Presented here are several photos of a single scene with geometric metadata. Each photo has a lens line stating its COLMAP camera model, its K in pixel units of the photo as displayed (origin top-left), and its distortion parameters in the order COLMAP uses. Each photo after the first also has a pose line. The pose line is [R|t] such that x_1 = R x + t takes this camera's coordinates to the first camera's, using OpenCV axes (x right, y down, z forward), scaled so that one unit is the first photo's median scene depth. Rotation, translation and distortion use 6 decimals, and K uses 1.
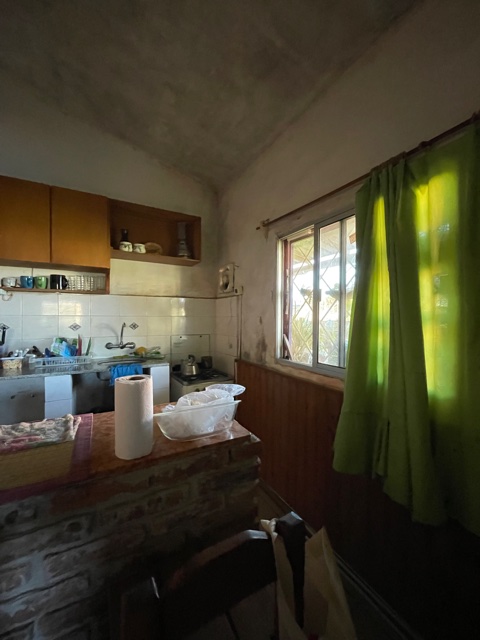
lens RADIAL K [[255.8, 0, 238.3], [0, 255.8, 320.4], [0, 0, 1]] dist [-0.002058, -0.000212]
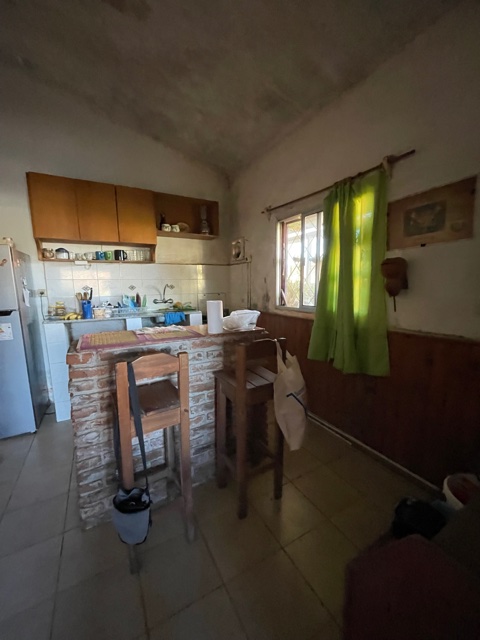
lens RADIAL K [[255.8, 0, 238.3], [0, 255.8, 320.4], [0, 0, 1]] dist [-0.002058, -0.000212]
pose [[0.999832, -0.018318, 0.000852, -0.070837], [0.018062, 0.991777, 0.126700, 0.040806], [-0.003166, -0.126663, 0.991941, -0.460522]]
